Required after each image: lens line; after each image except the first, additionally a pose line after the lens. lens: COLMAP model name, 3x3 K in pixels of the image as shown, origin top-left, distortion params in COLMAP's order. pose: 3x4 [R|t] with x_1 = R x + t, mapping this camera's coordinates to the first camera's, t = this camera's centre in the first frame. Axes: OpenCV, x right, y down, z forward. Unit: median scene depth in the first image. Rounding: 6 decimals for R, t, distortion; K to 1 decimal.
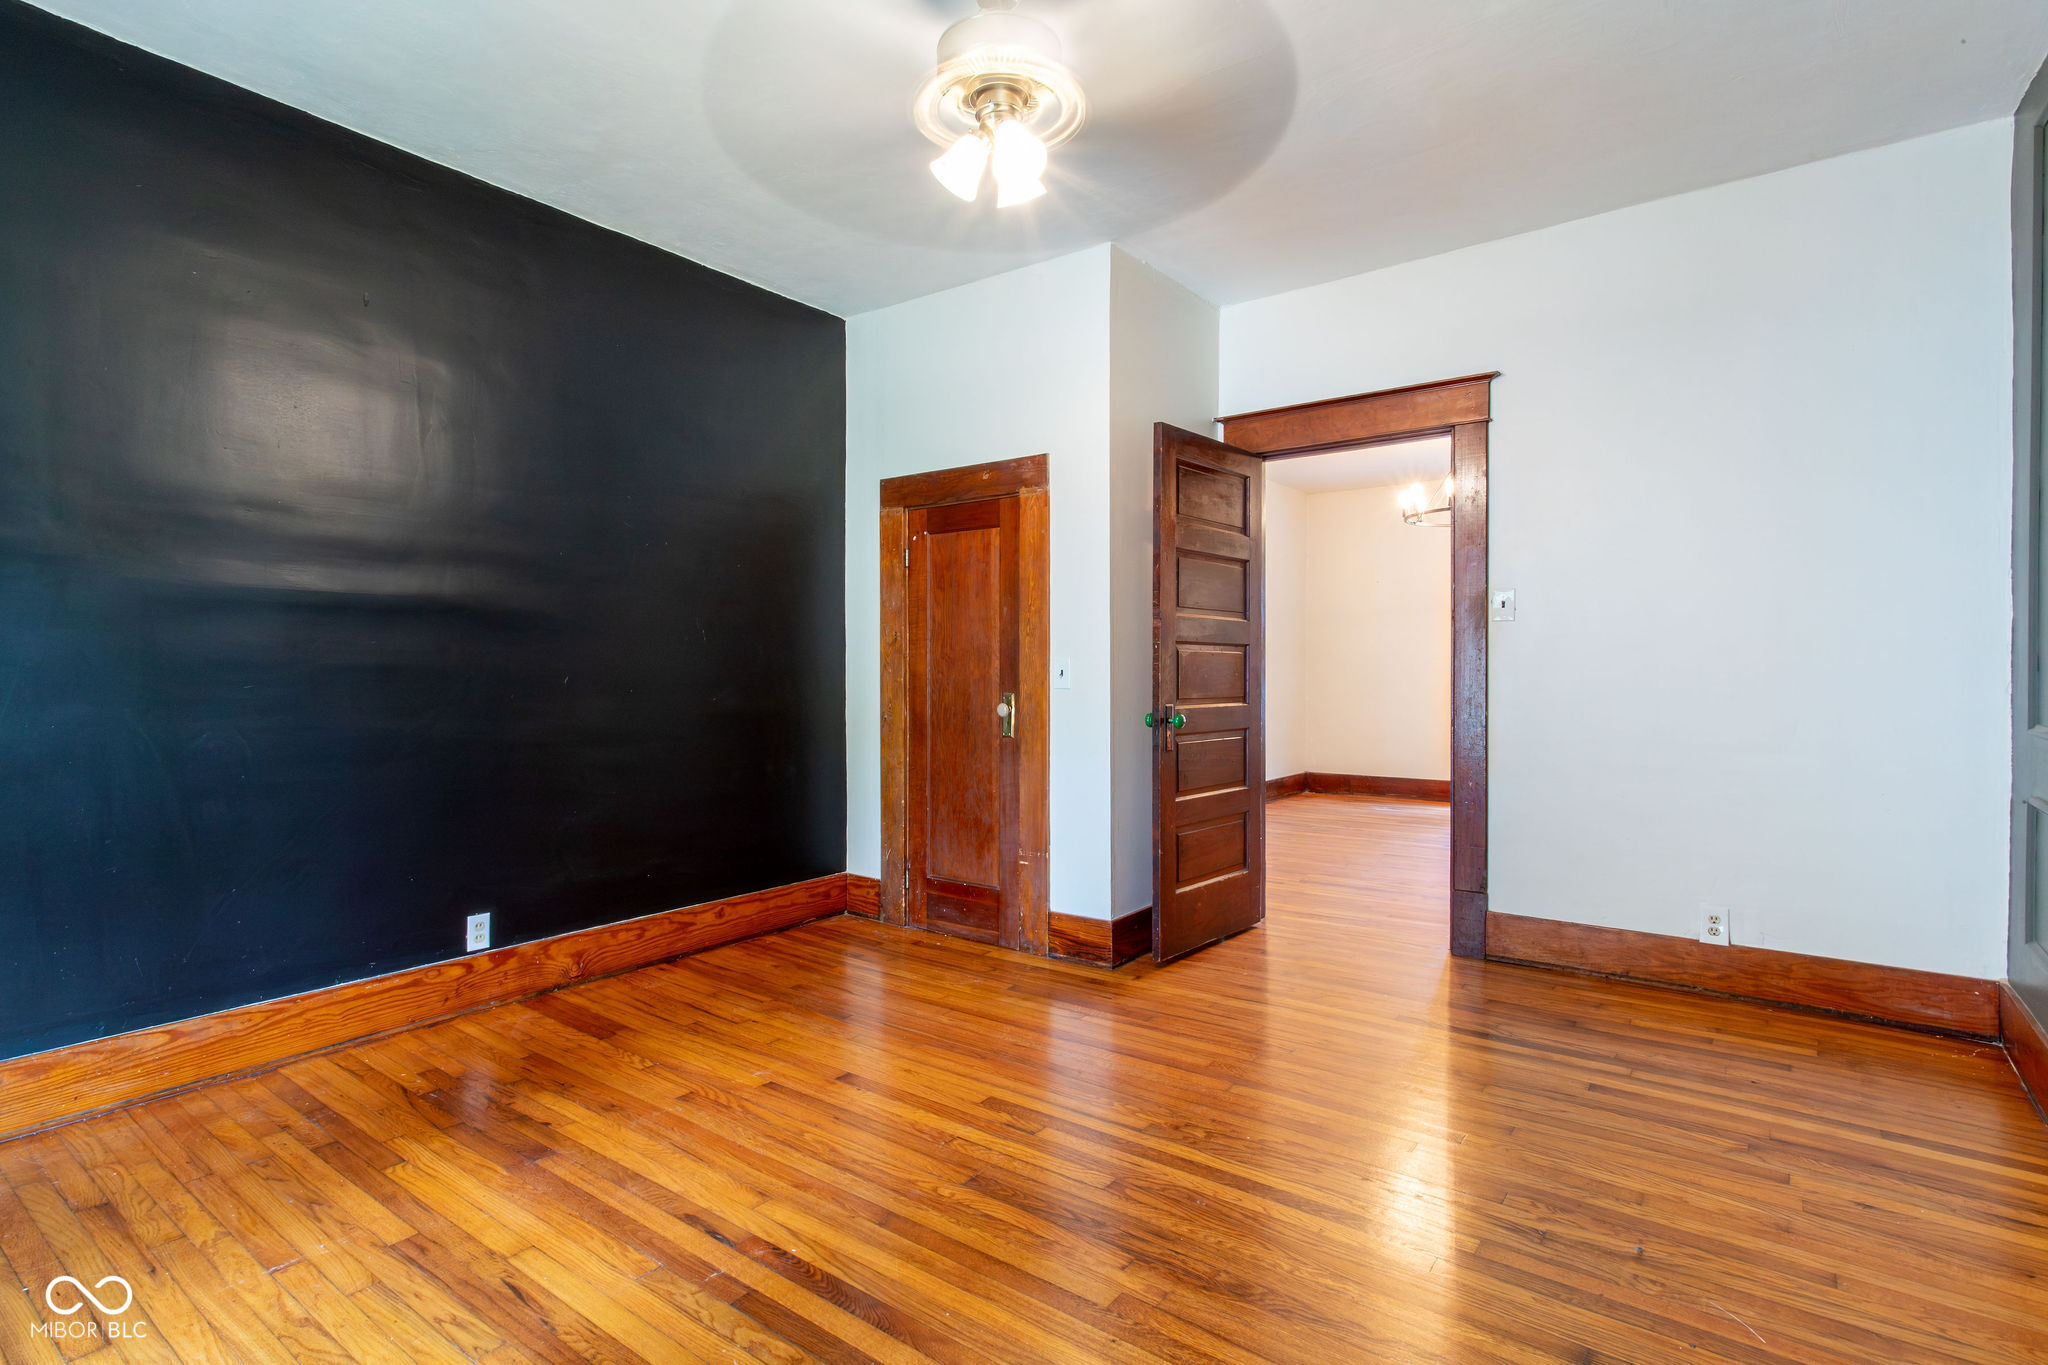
lens RADIAL K [[976.1, 0, 1038.5], [0, 976.1, 684.1], [0, 0, 1]] dist [0.001004, 0.001157]
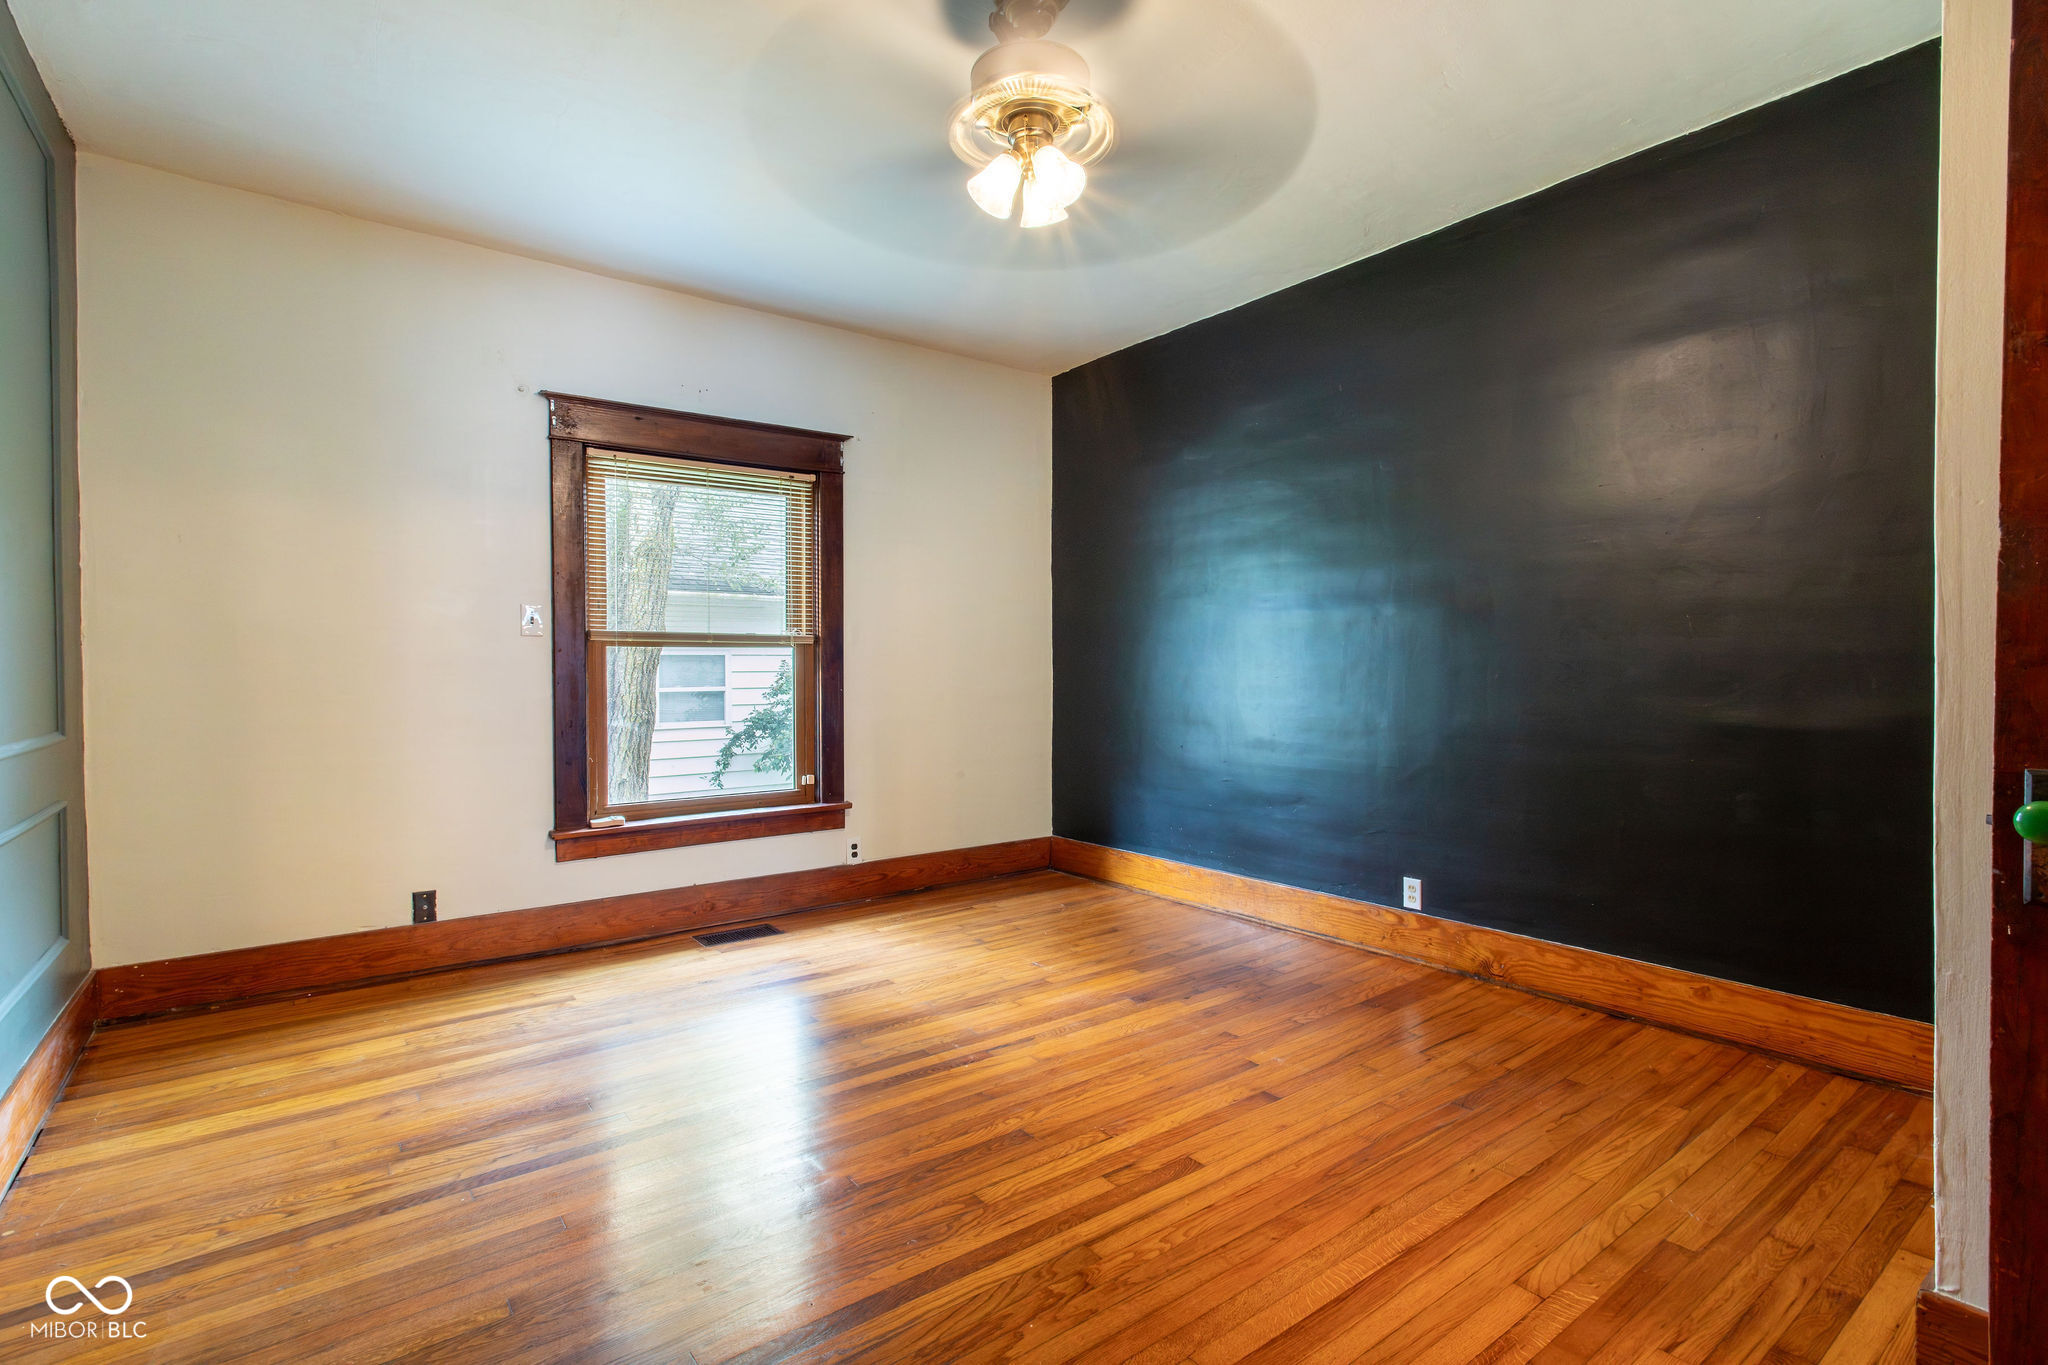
lens RADIAL K [[986.8, 0, 1017.9], [0, 986.8, 677.2], [0, 0, 1]] dist [-0.001685, -0.000220]
pose [[-0.291939, 0.014530, -0.956327, 0.821837], [-0.009651, 0.999789, 0.018136, -0.022026], [0.956388, 0.014524, -0.291737, 1.087172]]
